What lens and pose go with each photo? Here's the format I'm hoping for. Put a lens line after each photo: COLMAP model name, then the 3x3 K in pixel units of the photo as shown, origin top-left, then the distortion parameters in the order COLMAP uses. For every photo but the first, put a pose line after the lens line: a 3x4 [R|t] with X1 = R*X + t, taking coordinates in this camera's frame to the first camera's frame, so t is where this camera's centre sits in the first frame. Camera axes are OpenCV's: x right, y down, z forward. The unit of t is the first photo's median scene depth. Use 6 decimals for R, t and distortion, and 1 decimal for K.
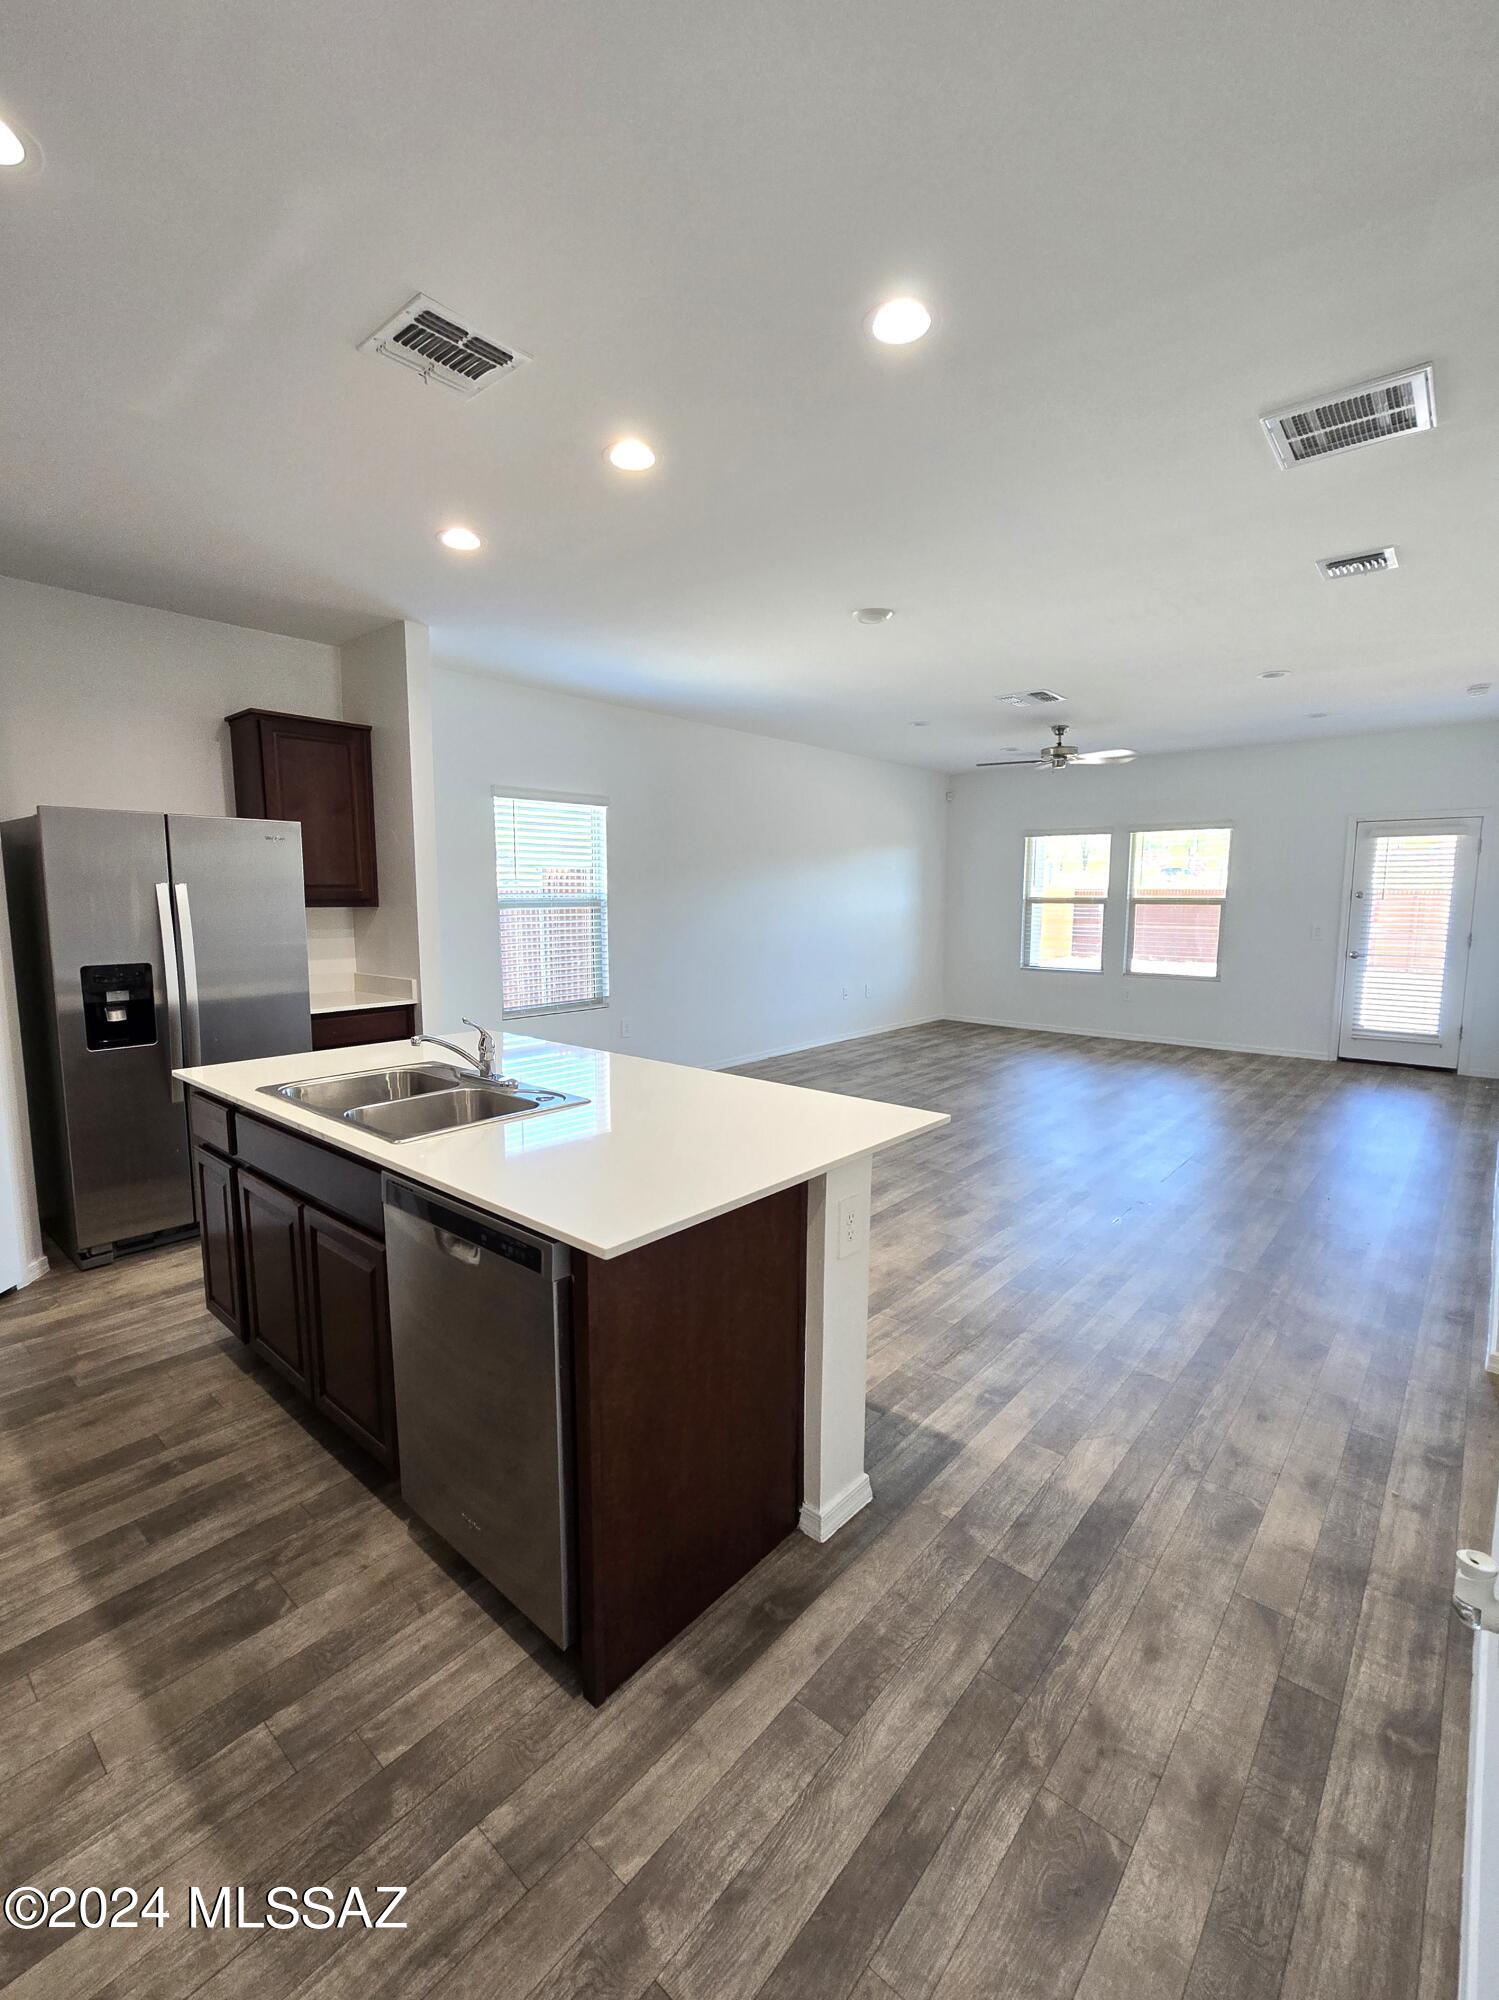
lens RADIAL K [[866.6, 0, 743.0], [0, 866.6, 999.6], [0, 0, 1]] dist [-0.000666, 0.000018]
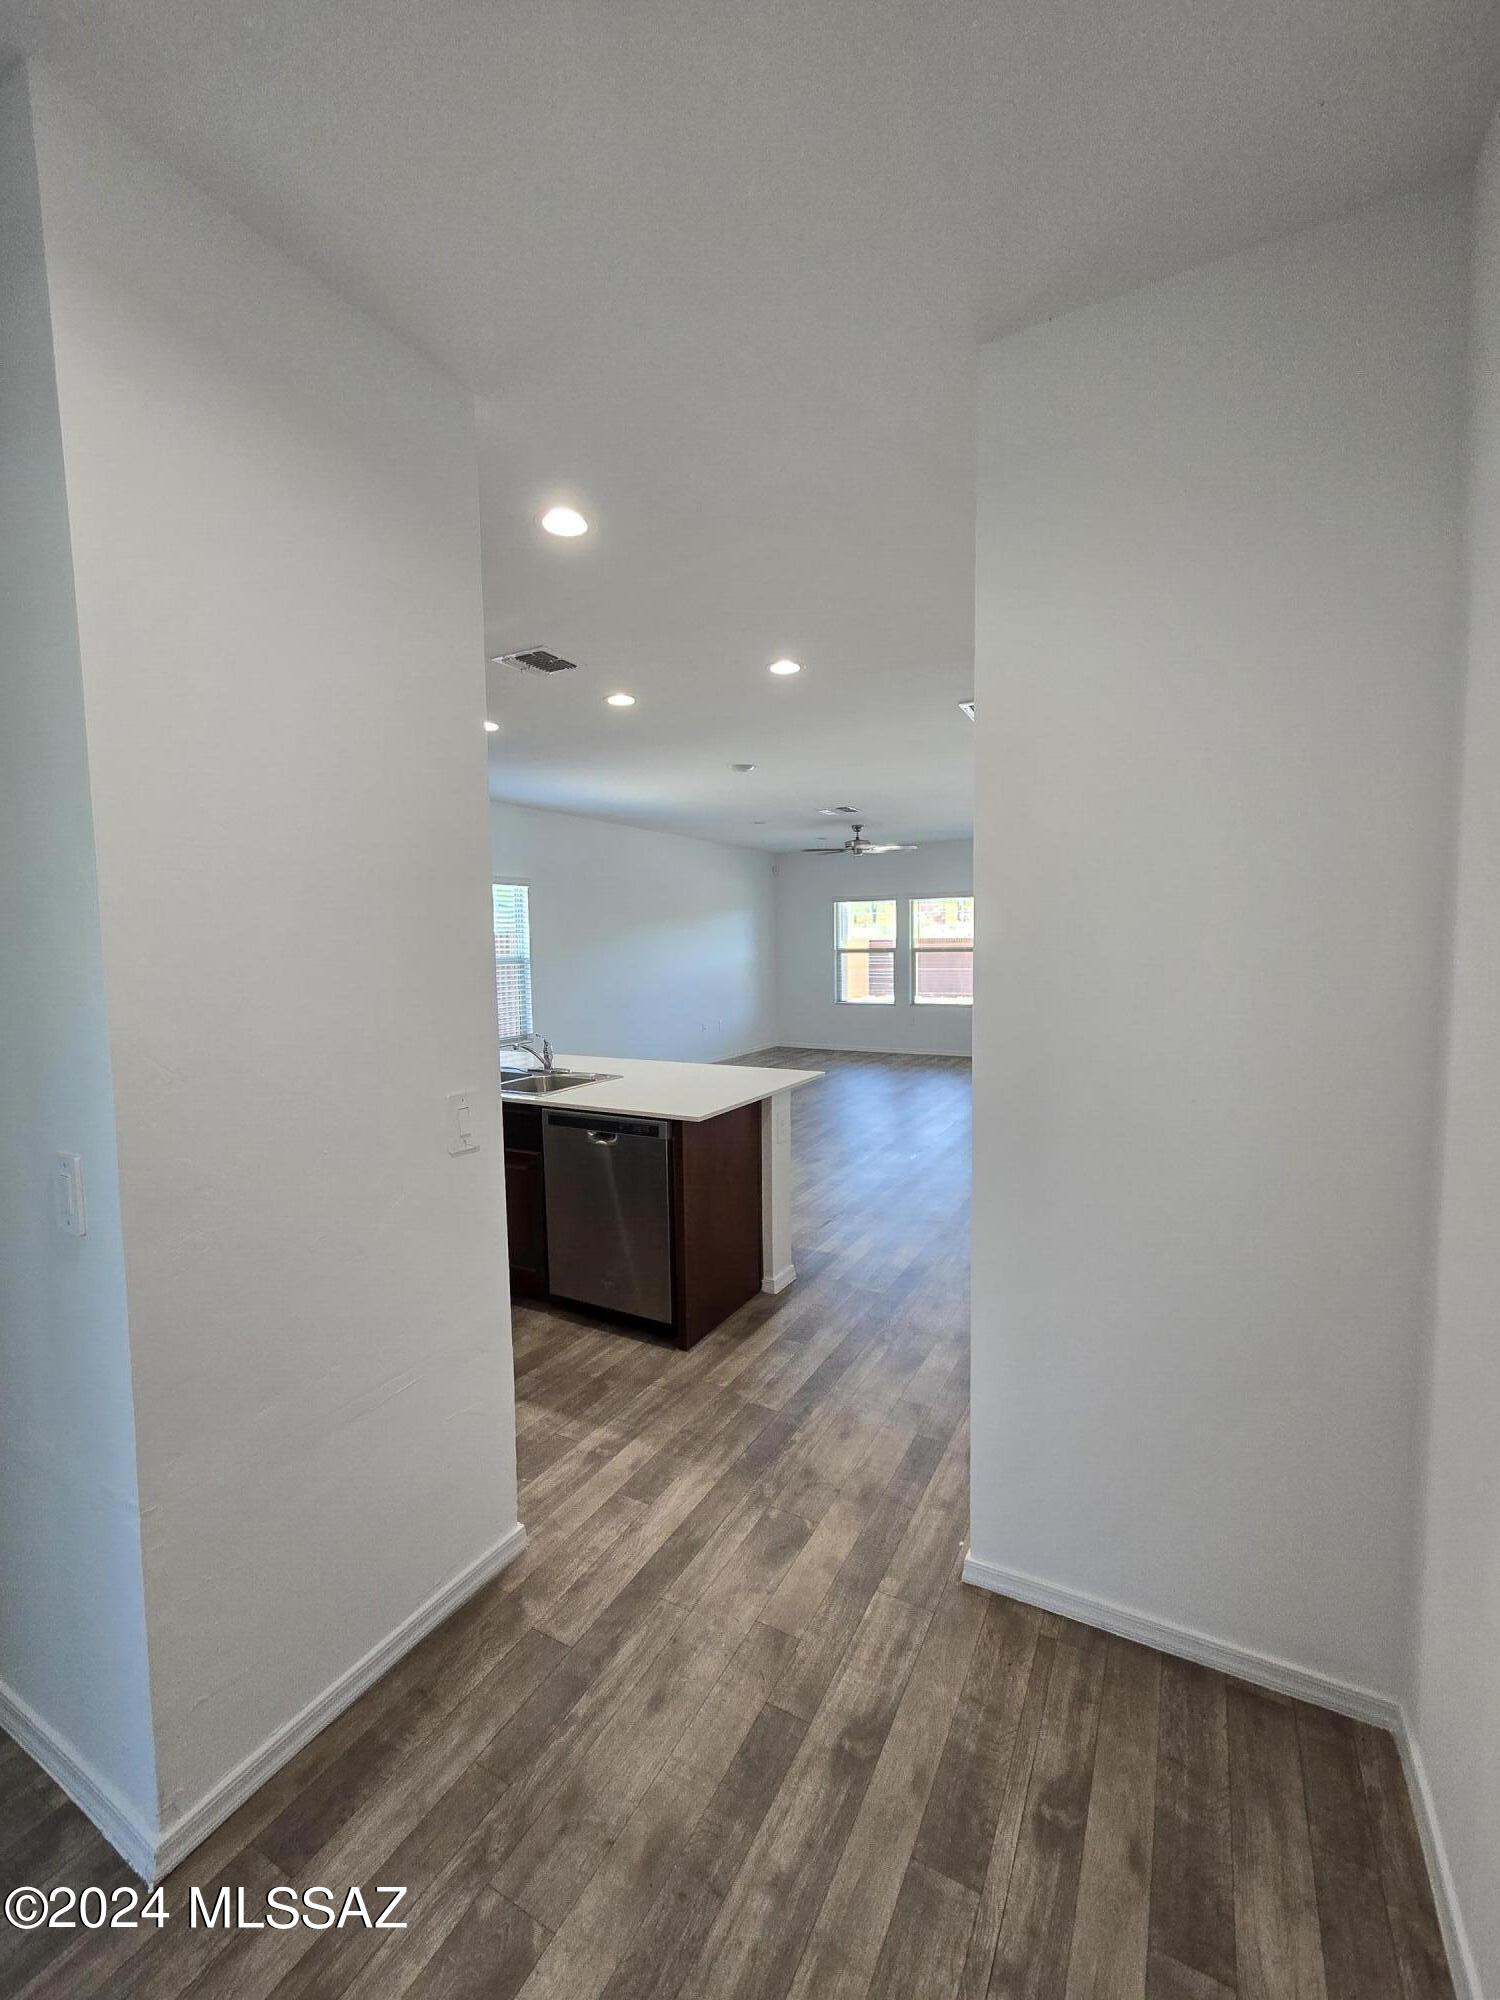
lens RADIAL K [[853.4, 0, 747.4], [0, 853.4, 1001.3], [0, 0, 1]] dist [-0.001095, -0.000209]
pose [[0.974561, -0.032542, 0.221746, -0.189933], [0.044767, 0.997729, -0.050324, 0.039686], [-0.219605, 0.058971, 0.973805, -0.445457]]
